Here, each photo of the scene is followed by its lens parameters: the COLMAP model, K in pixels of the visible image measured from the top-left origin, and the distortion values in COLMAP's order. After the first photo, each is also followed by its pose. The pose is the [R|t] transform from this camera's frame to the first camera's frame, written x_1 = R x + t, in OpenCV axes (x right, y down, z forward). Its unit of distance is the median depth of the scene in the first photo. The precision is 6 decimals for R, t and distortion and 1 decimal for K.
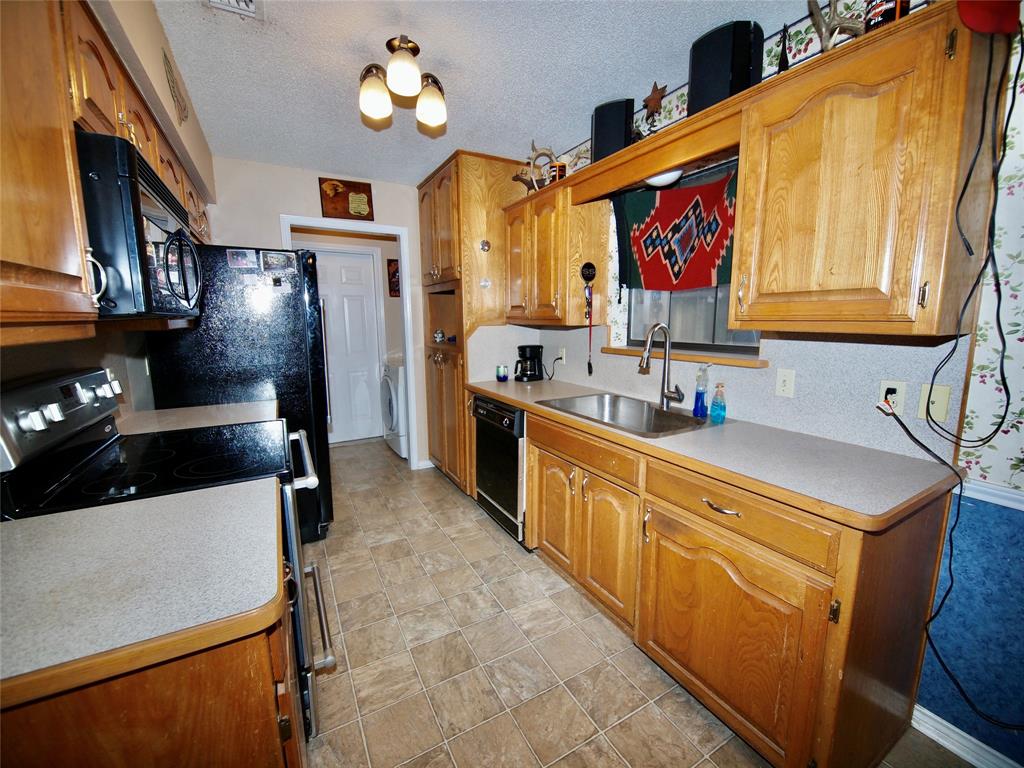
lens RADIAL K [[419.0, 0, 520.2], [0, 419.0, 382.8], [0, 0, 1]] dist [0.008992, -0.010714]
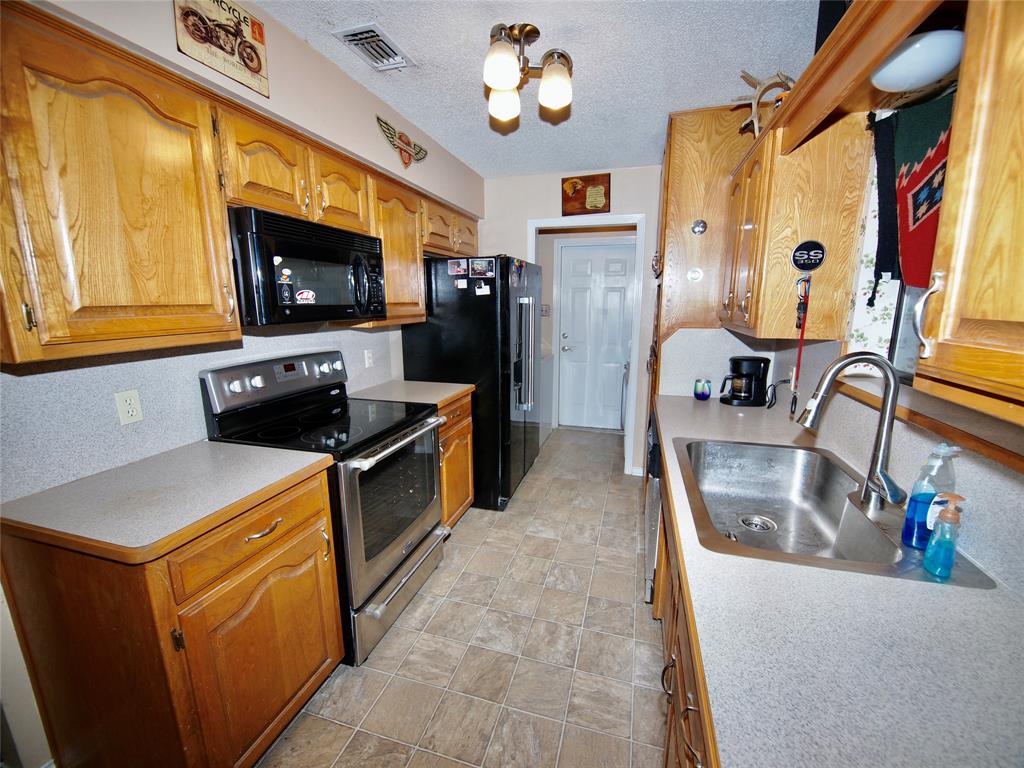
lens RADIAL K [[419.0, 0, 520.2], [0, 419.0, 382.8], [0, 0, 1]] dist [0.008992, -0.010714]
pose [[0.697396, 0.142584, -0.702359, 0.307204], [-0.113016, 0.989627, 0.088685, -0.075847], [0.707719, 0.017529, 0.706277, 0.227961]]
